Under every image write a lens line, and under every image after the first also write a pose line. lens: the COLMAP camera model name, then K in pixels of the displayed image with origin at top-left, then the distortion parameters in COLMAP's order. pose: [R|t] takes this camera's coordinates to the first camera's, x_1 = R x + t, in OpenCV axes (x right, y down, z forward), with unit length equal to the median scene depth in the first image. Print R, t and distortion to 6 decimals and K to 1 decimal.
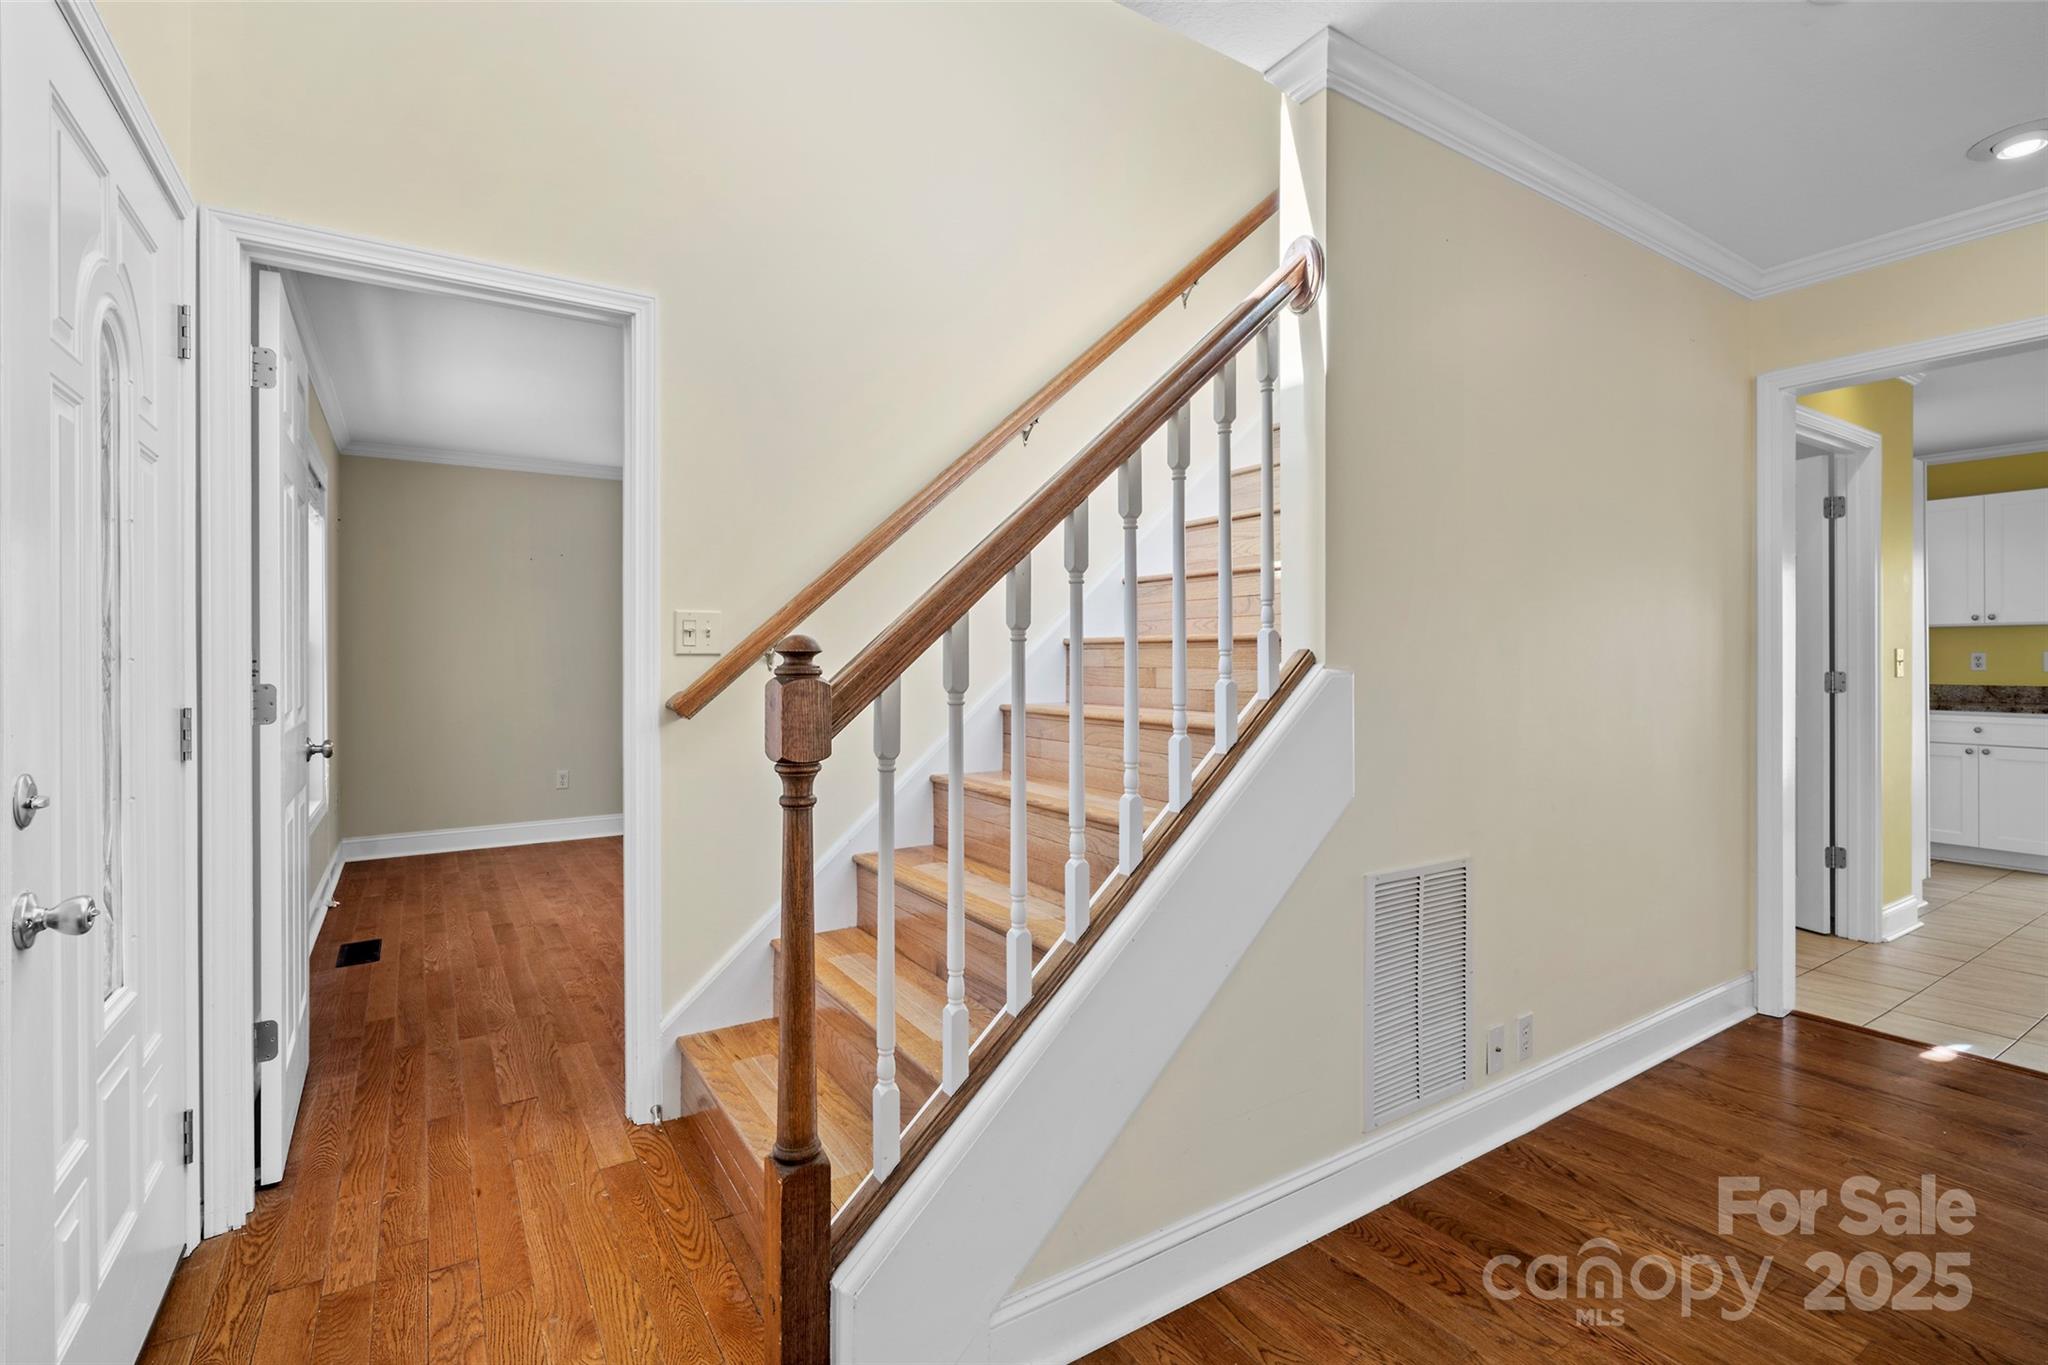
lens RADIAL K [[929.0, 0, 1029.7], [0, 929.0, 670.8], [0, 0, 1]] dist [-0.004730, 0.000612]
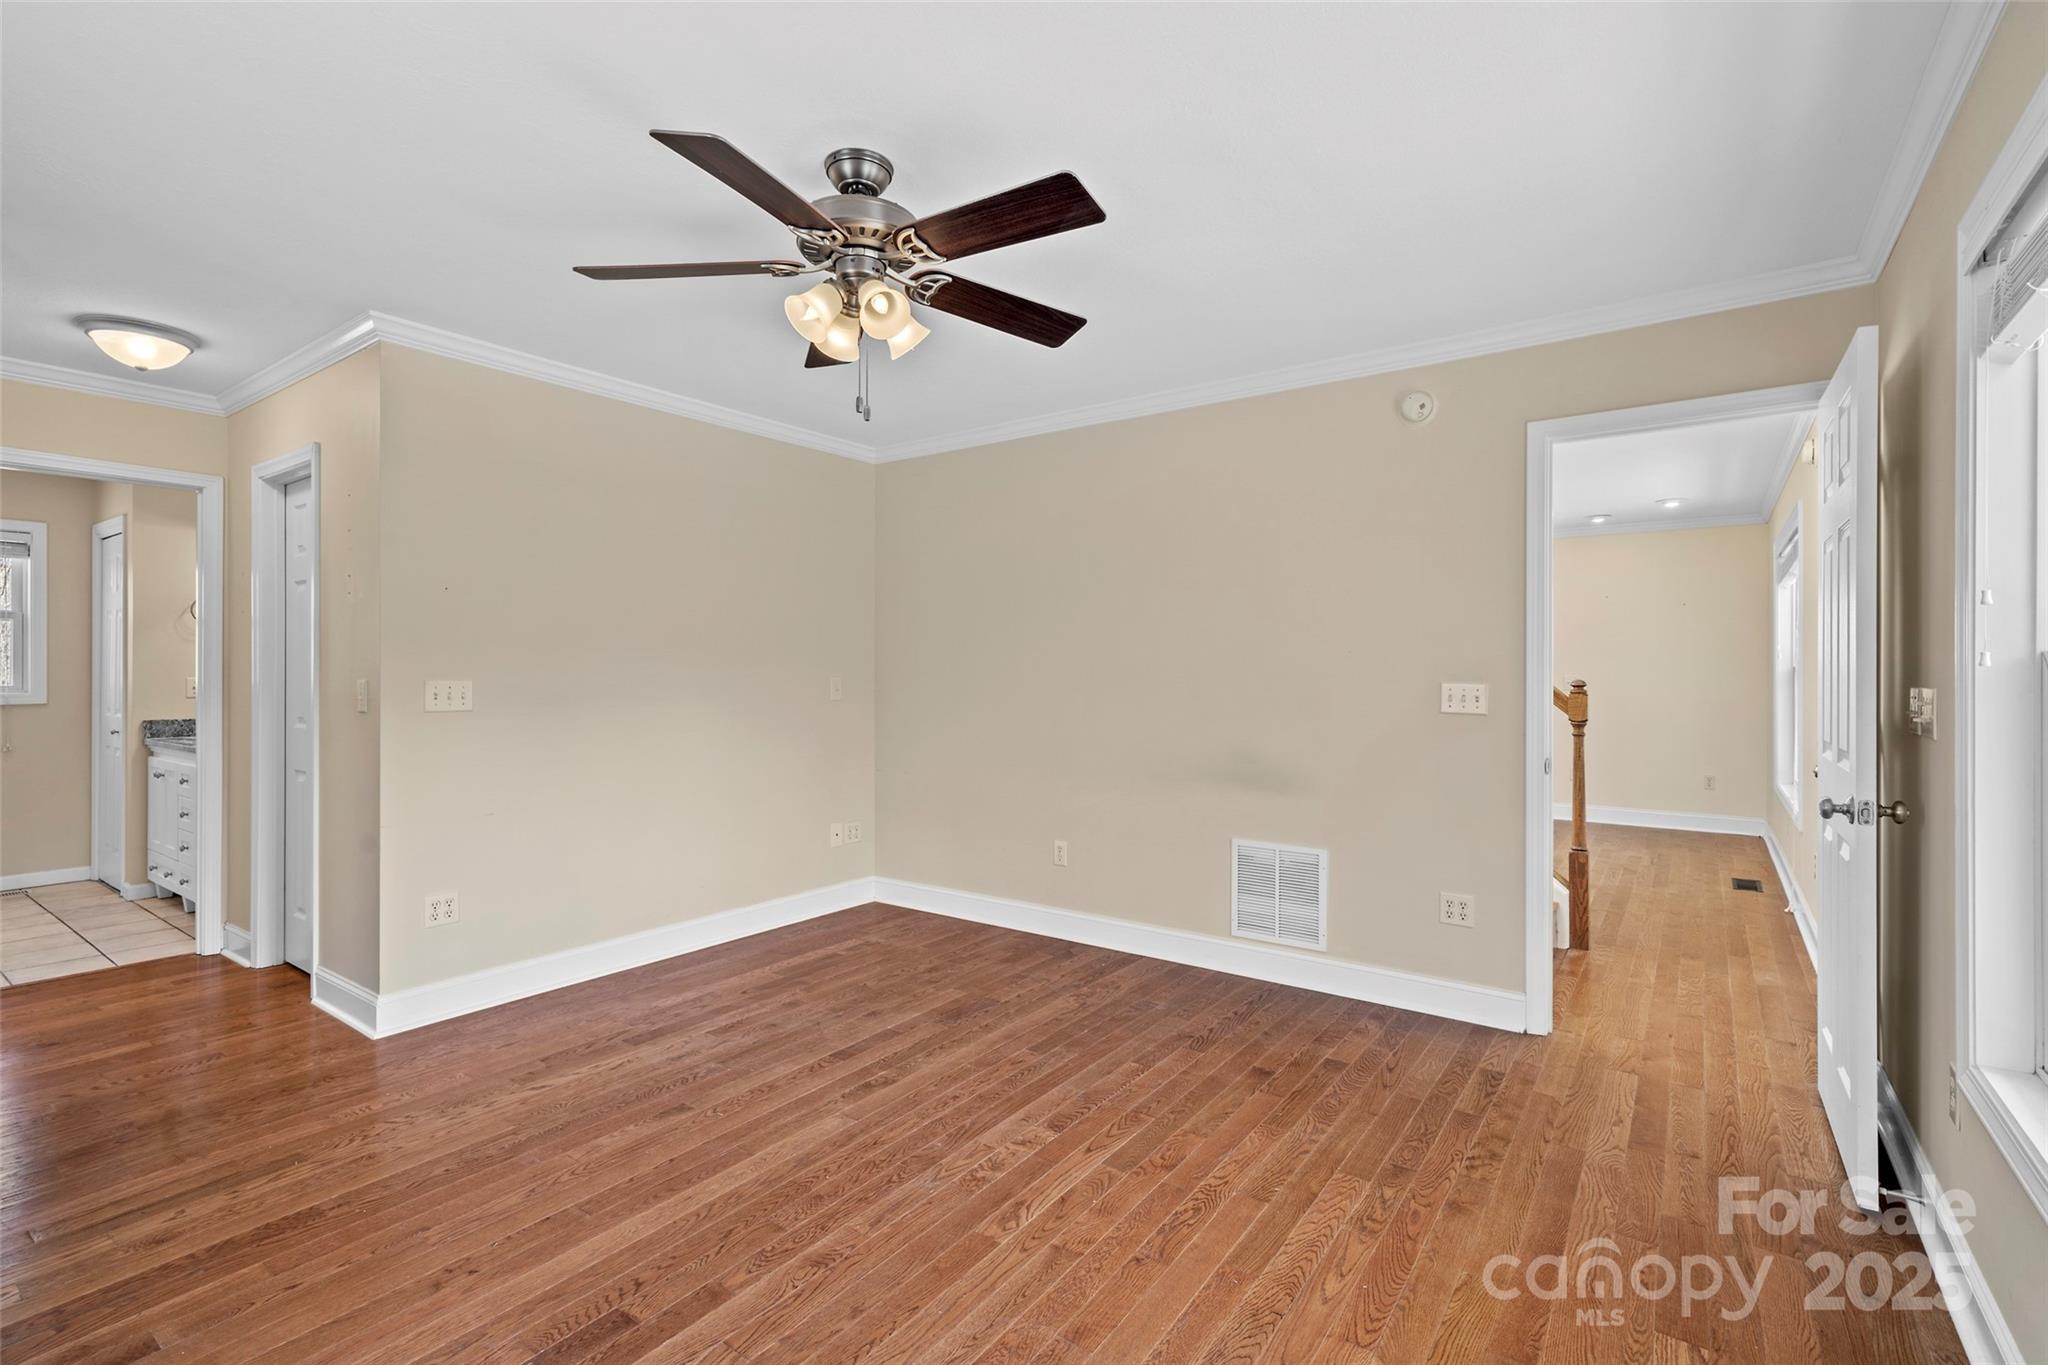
lens RADIAL K [[929.0, 0, 1029.7], [0, 929.0, 670.8], [0, 0, 1]] dist [-0.004730, 0.000612]
pose [[-0.356227, 0.000007, 0.934399, -1.396027], [0.005698, 0.999981, 0.002165, -0.050014], [-0.934382, 0.006095, -0.356221, 2.143511]]
